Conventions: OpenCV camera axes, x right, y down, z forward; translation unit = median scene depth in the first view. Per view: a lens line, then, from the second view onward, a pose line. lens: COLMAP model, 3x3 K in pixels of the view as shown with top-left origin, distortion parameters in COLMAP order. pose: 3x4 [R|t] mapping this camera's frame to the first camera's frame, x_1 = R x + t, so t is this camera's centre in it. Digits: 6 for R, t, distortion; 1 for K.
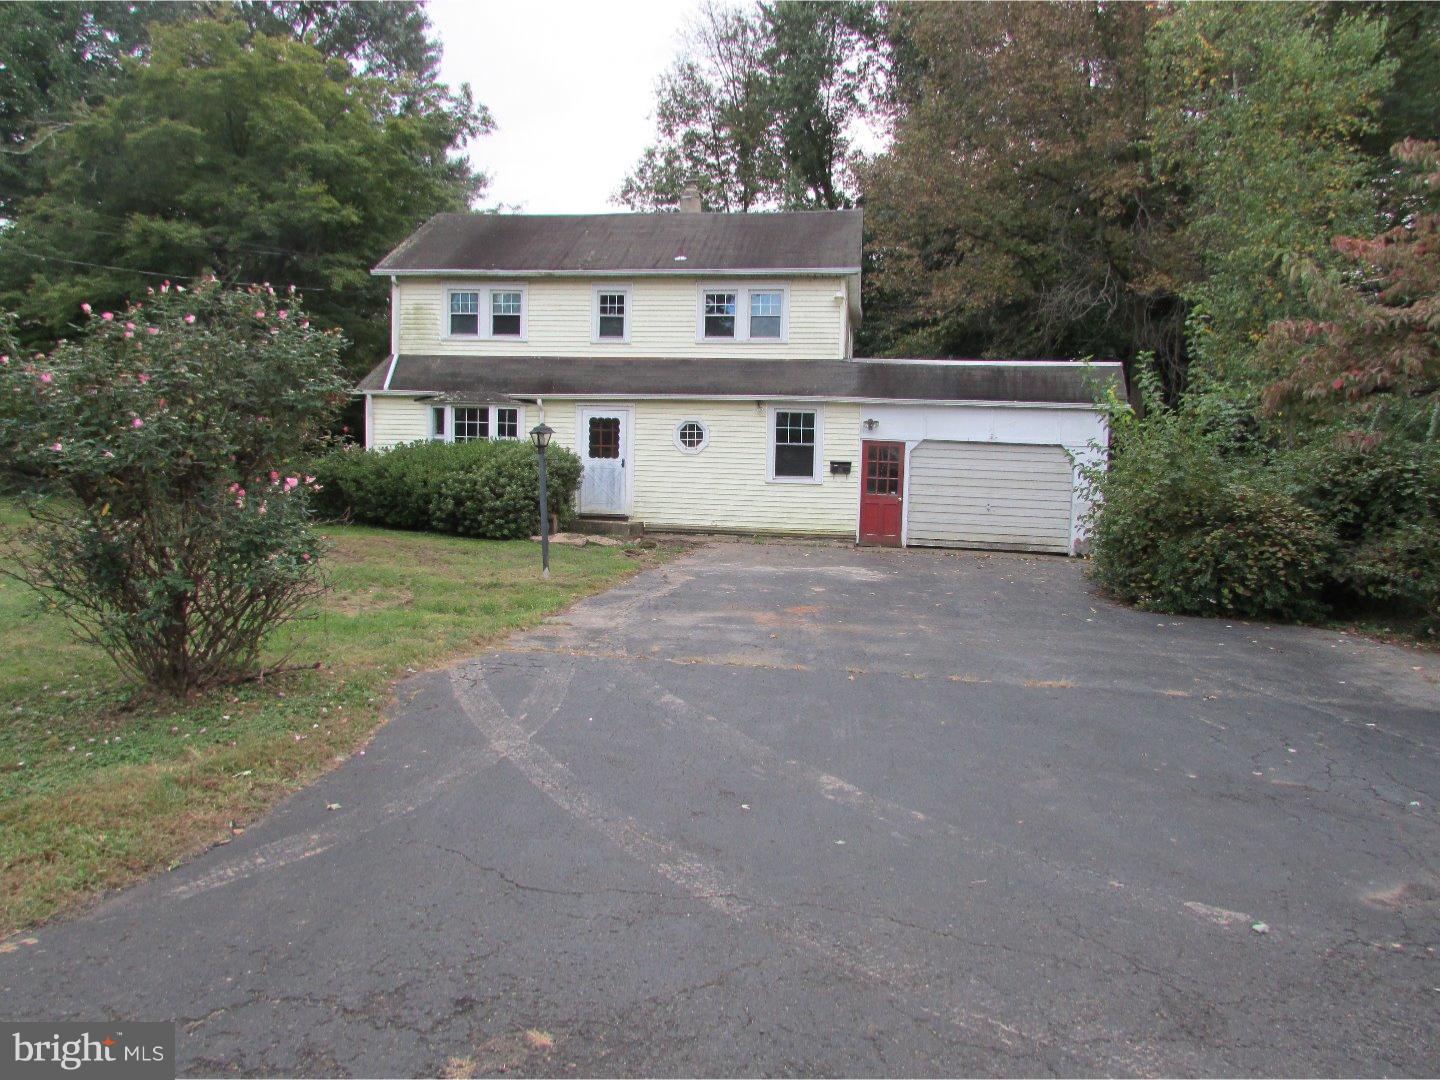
lens RADIAL K [[1038.8, 0, 720.0], [0, 1038.8, 540.0], [0, 0, 1]] dist [-0.020542, 0.000672]
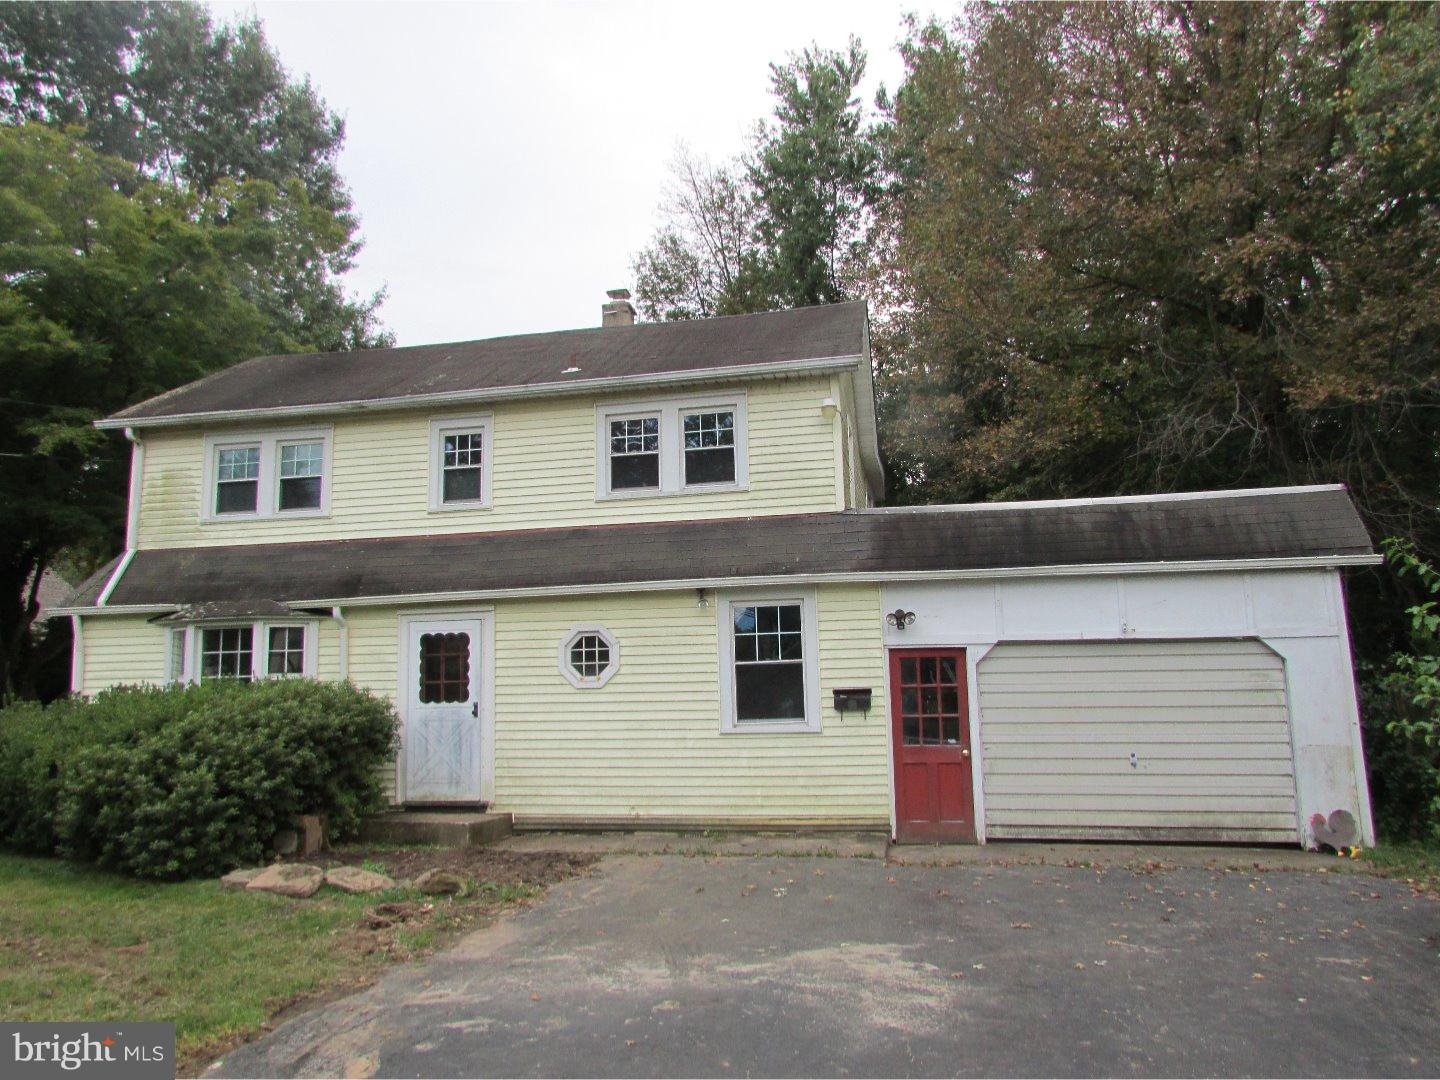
lens RADIAL K [[1038.8, 0, 720.0], [0, 1038.8, 540.0], [0, 0, 1]] dist [-0.020542, 0.000672]
pose [[0.997601, -0.055366, -0.041549, 0.071171], [0.045027, 0.974910, -0.217999, -0.034353], [0.052576, 0.215605, 0.975064, 0.425178]]
